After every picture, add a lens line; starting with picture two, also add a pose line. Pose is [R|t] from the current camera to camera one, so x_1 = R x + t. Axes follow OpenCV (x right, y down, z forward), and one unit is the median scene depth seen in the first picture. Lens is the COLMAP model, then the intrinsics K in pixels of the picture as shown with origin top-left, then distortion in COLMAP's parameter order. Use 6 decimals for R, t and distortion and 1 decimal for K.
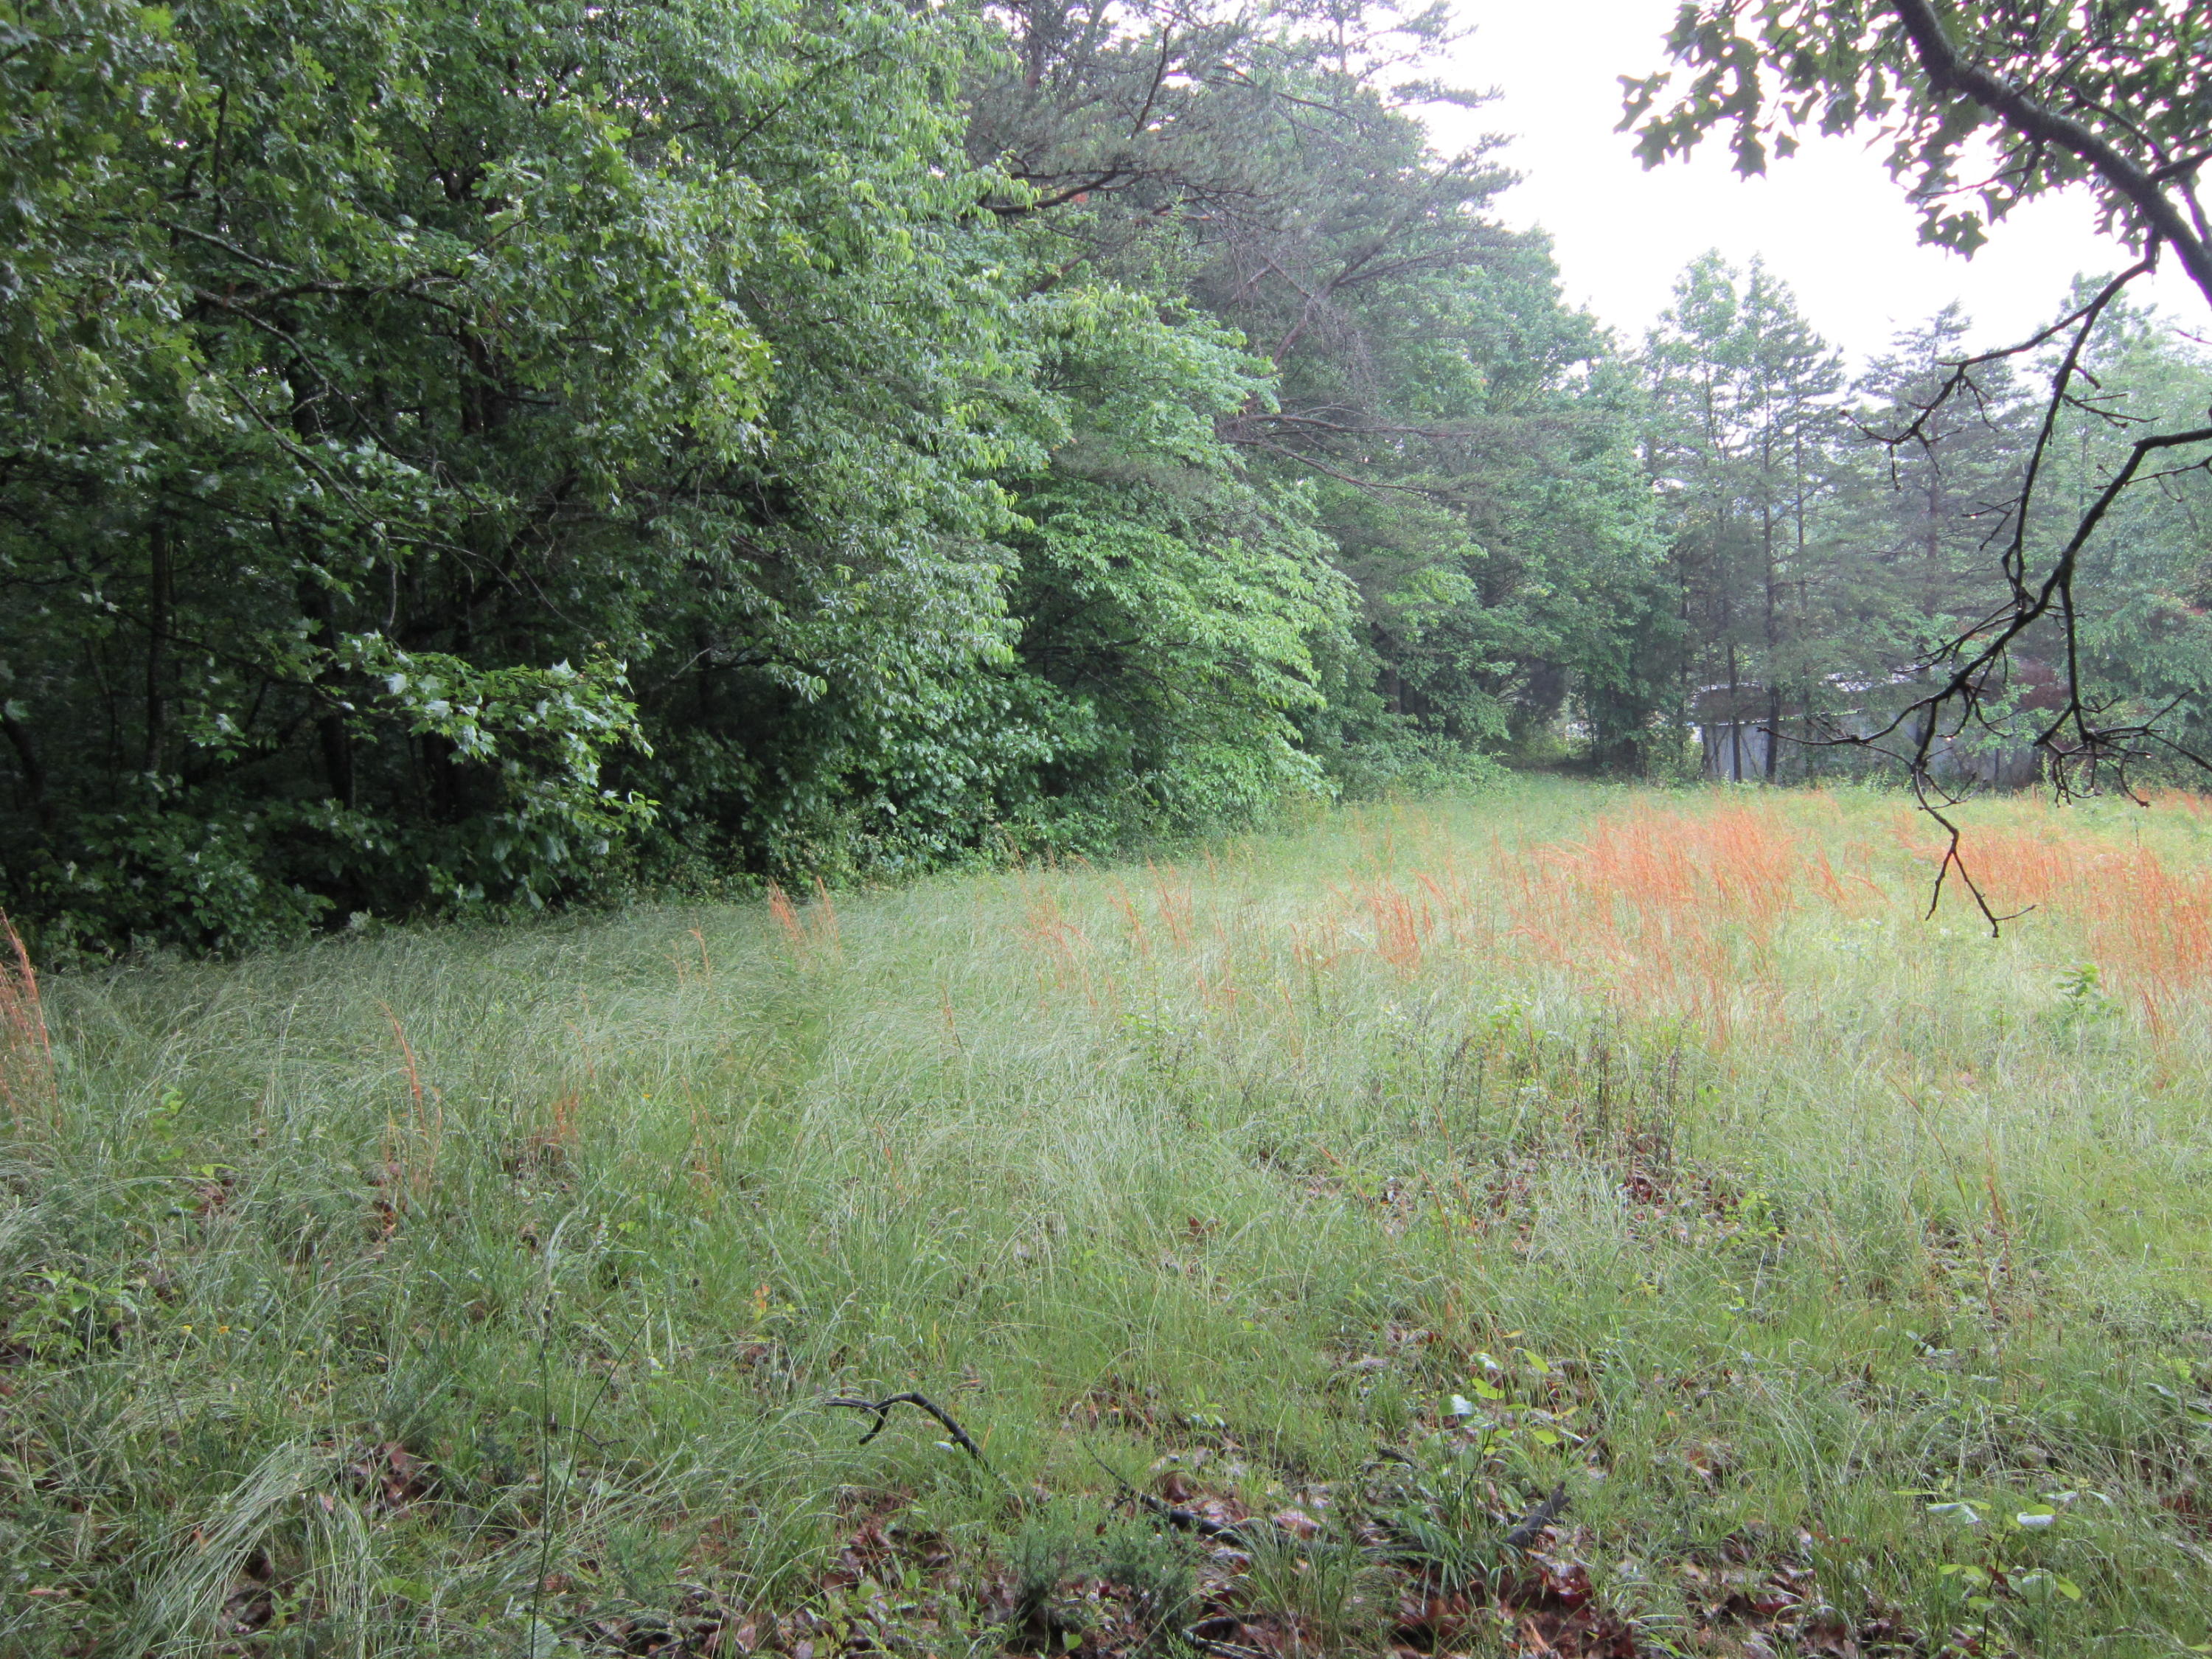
lens RADIAL K [[1823.3, 0, 1111.2], [0, 1823.3, 849.8], [0, 0, 1]] dist [-0.031315, 0.022366]
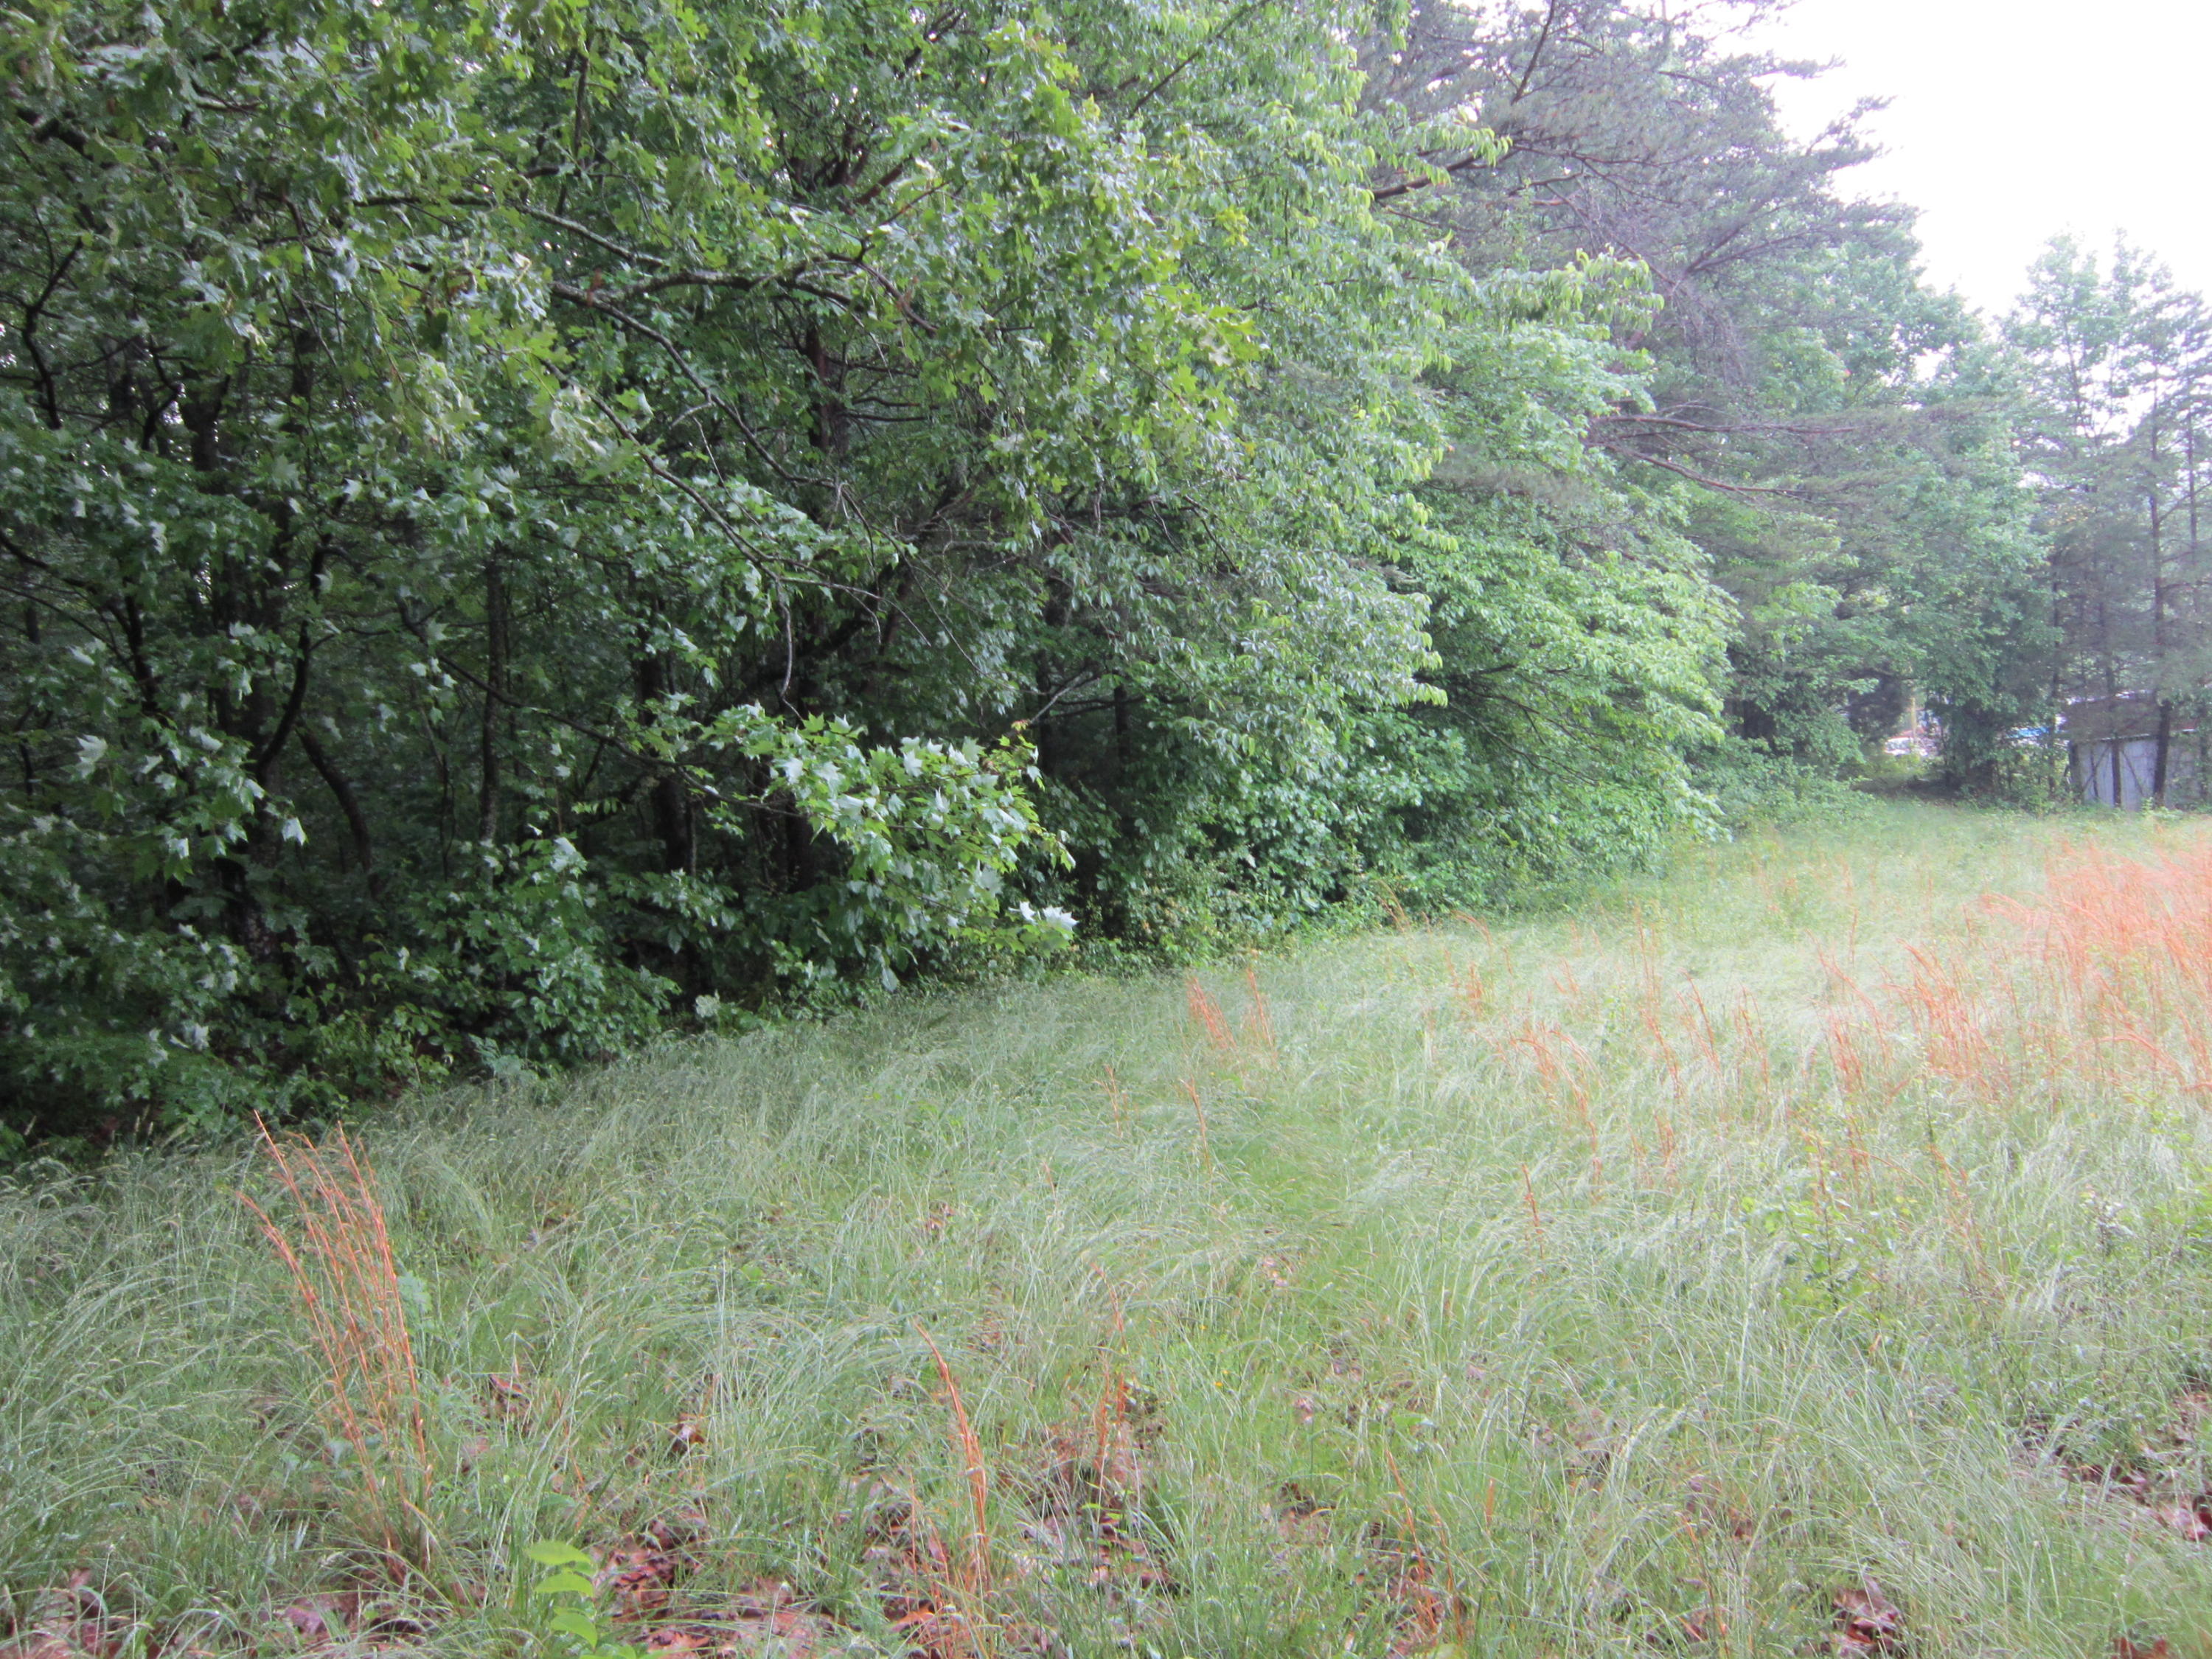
lens RADIAL K [[1823.3, 0, 1110.8], [0, 1823.3, 863.2], [0, 0, 1]] dist [-0.031315, 0.022366]
pose [[0.989250, 0.002754, -0.146207, -0.063598], [-0.002746, 0.999996, 0.000253, -0.023364], [0.146207, 0.000151, 0.989254, 0.105497]]
